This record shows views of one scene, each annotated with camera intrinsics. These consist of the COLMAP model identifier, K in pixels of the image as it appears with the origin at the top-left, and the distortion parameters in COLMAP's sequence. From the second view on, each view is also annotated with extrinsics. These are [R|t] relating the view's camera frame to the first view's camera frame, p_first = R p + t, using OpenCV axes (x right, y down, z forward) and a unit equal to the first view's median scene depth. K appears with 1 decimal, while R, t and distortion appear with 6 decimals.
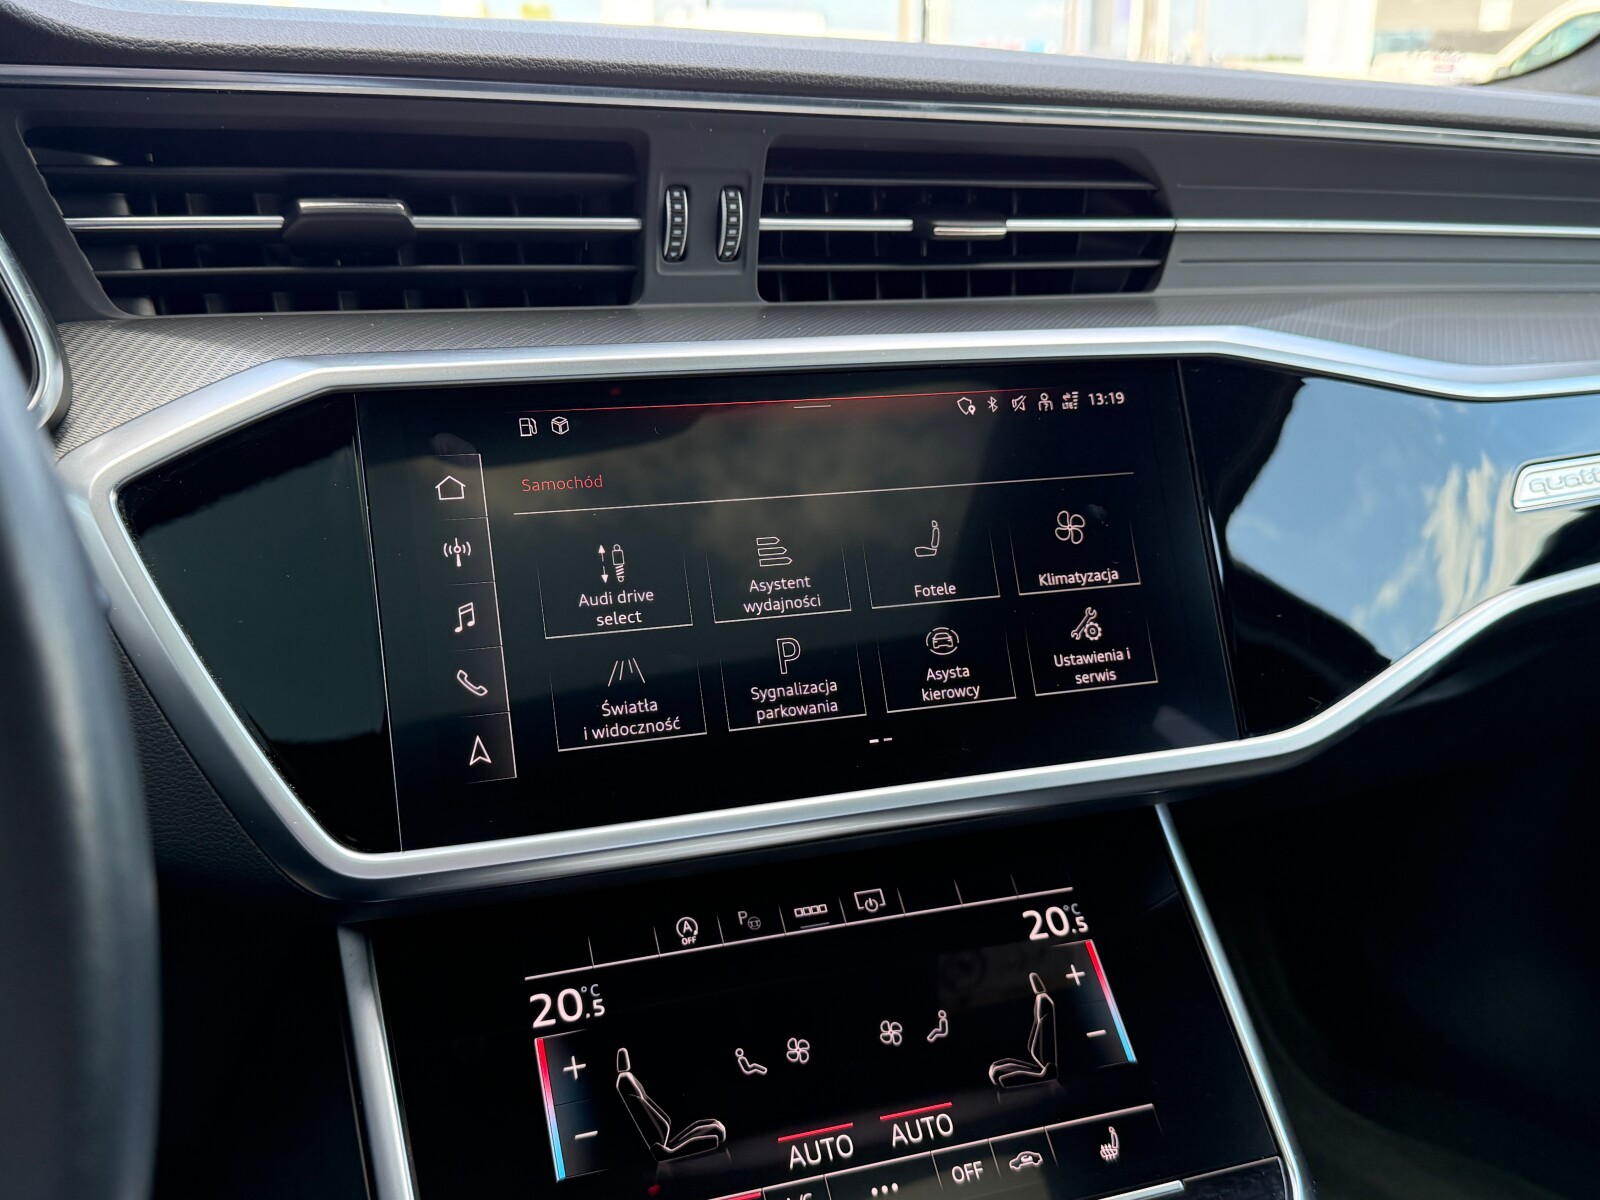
lens RADIAL K [[1521.4, 0, 792.8], [0, 1521.4, 595.2], [0, 0, 1]] dist [0.053385, 0.000000]
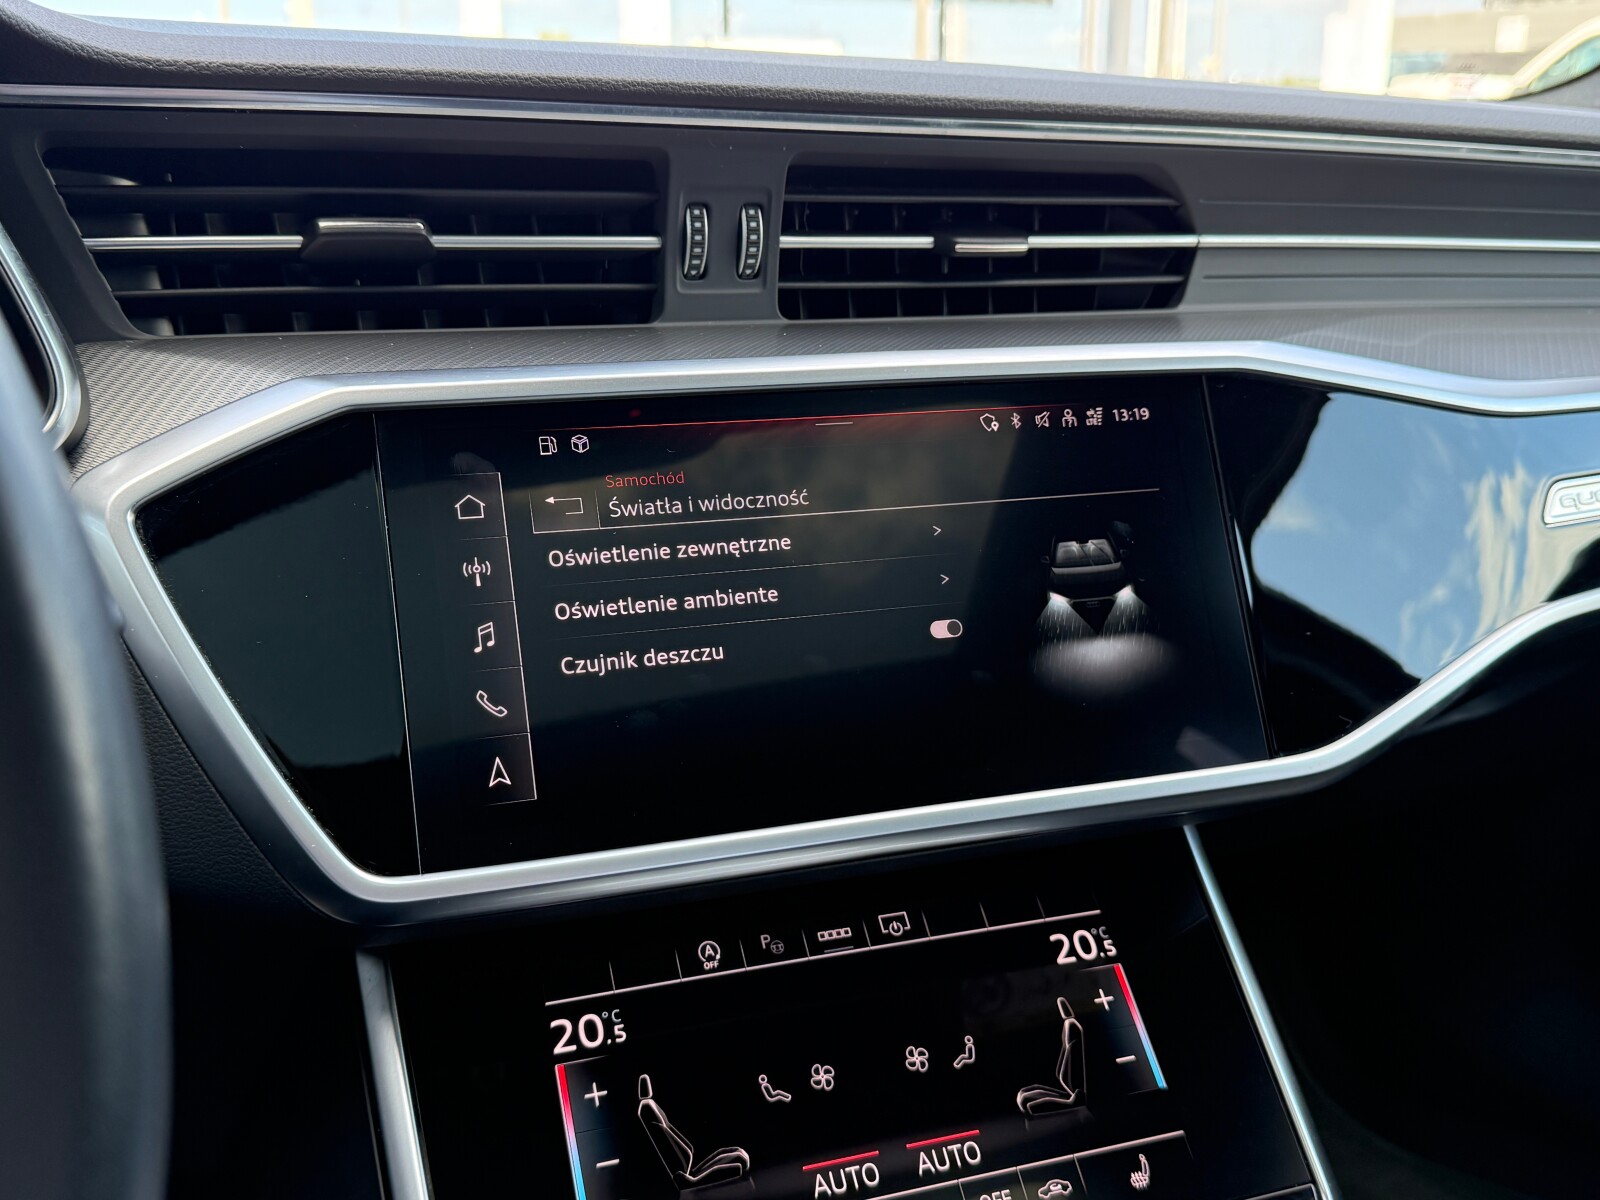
lens RADIAL K [[1521.4, 0, 798.6], [0, 1521.4, 595.0], [0, 0, 1]] dist [0.053385, 0.000000]
pose [[0.999950, -0.004187, -0.009063, -0.001685], [0.004045, 0.999870, -0.015628, 0.002840], [0.009127, 0.015591, 0.999837, 0.010021]]
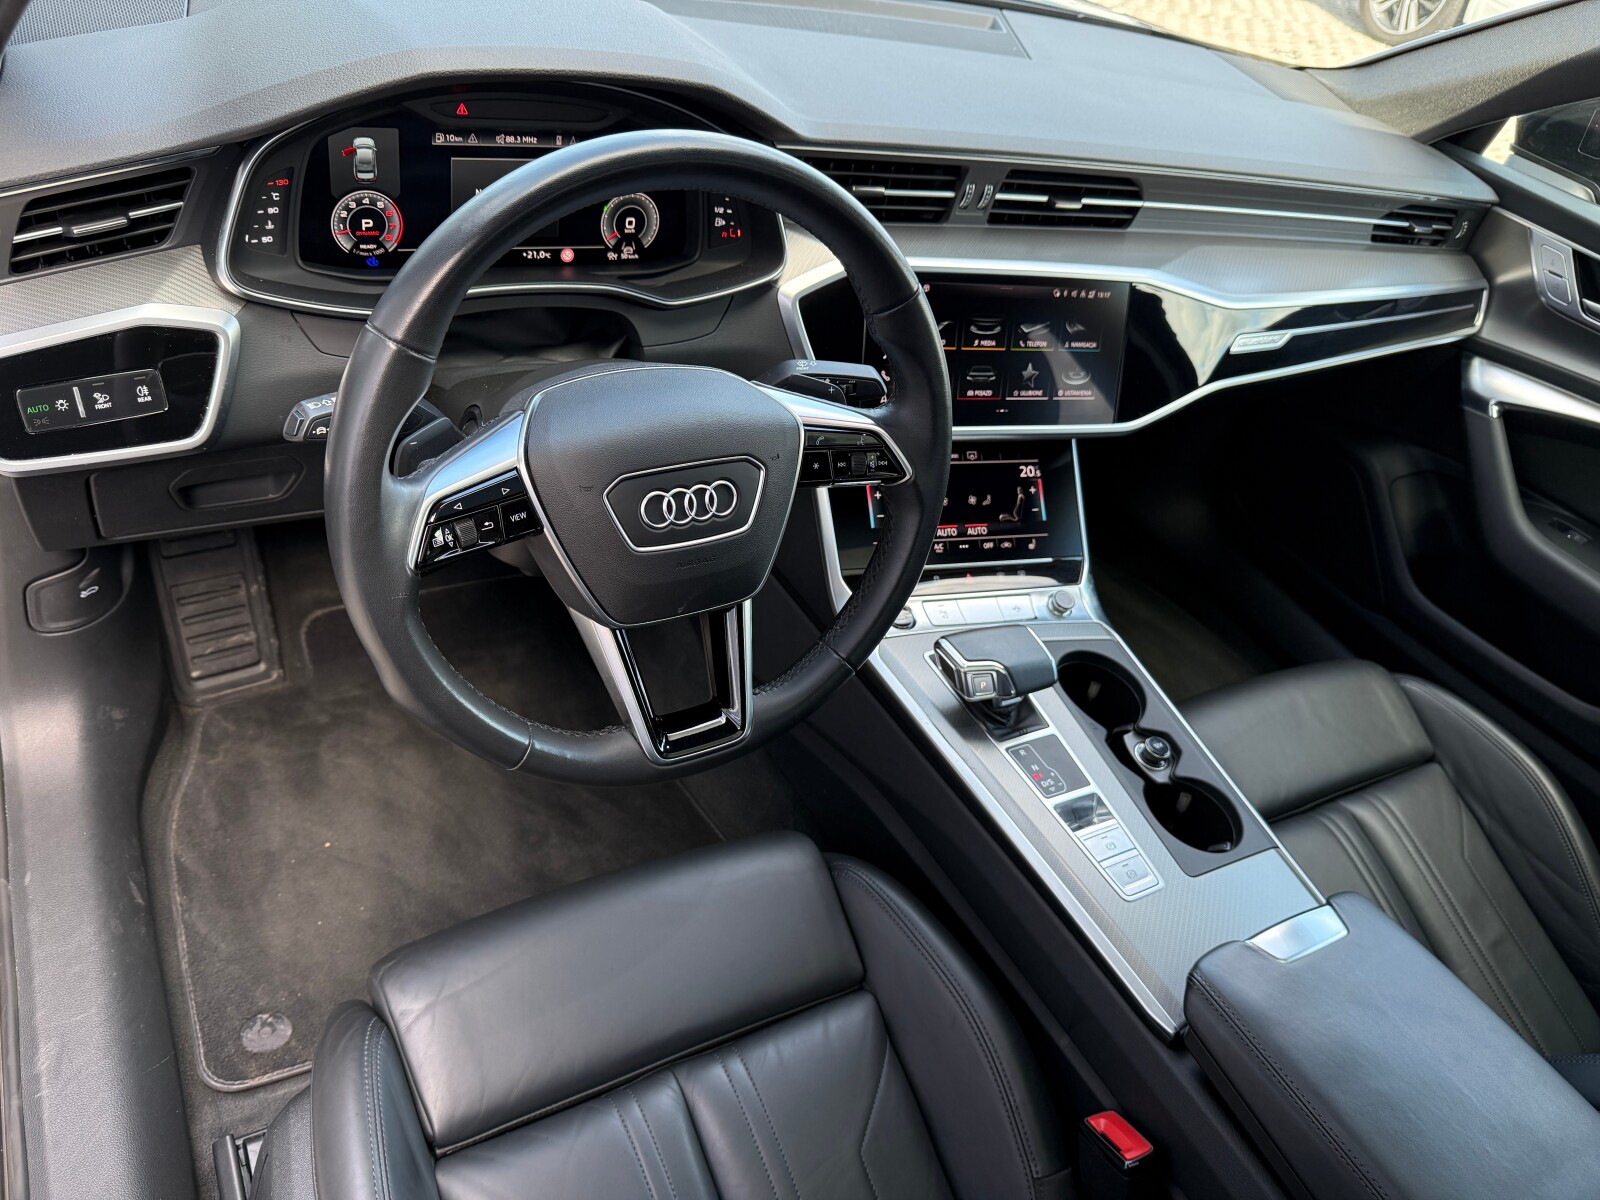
lens RADIAL K [[1132.7, 0, 774.7], [0, 1132.7, 608.4], [0, 0, 1]] dist [0.034199, -0.062912]
pose [[0.981668, 0.150488, 0.116969, -0.548114], [-0.184914, 0.900729, 0.393057, -0.327454], [-0.046207, -0.407481, 0.912044, -1.109412]]
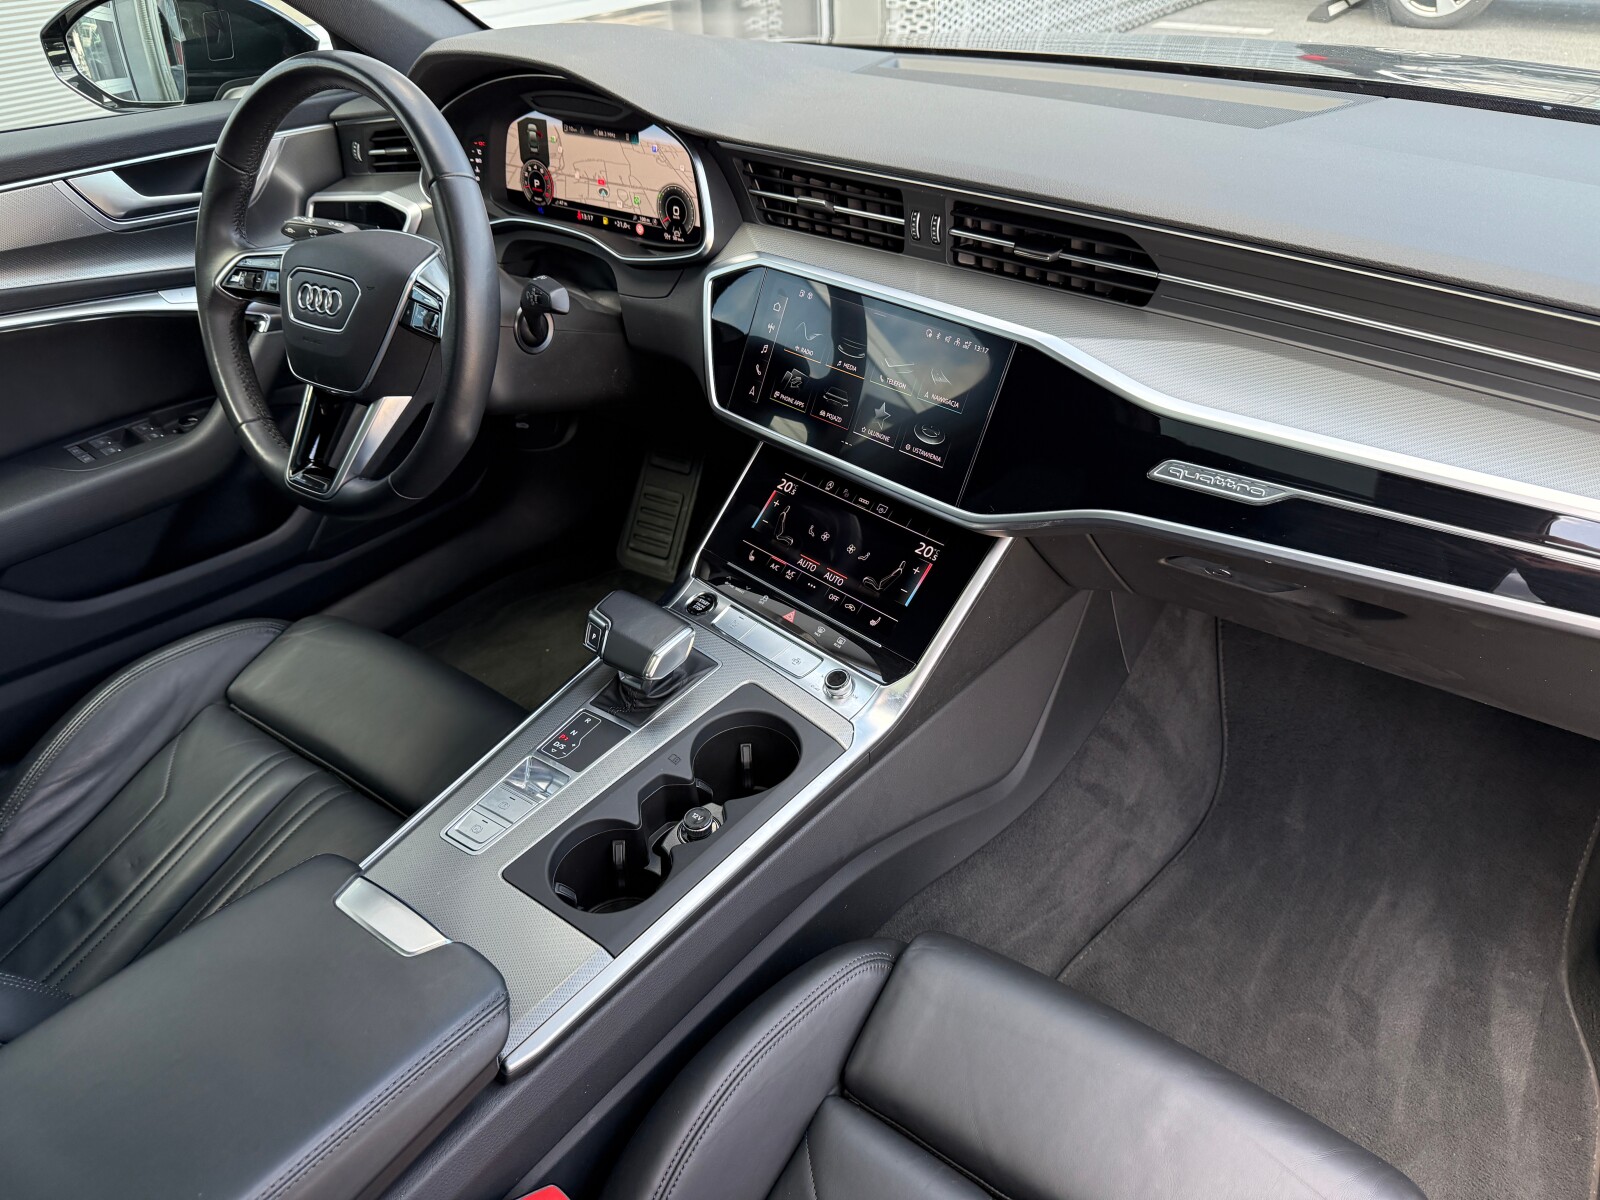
lens RADIAL K [[1132.7, 0, 791.7], [0, 1132.7, 601.1], [0, 0, 1]] dist [0.034199, -0.062912]
pose [[0.426148, 0.487607, -0.761995, 1.608115], [-0.232438, 0.873045, 0.428677, -0.476015], [0.874283, -0.005563, 0.485385, -0.078009]]
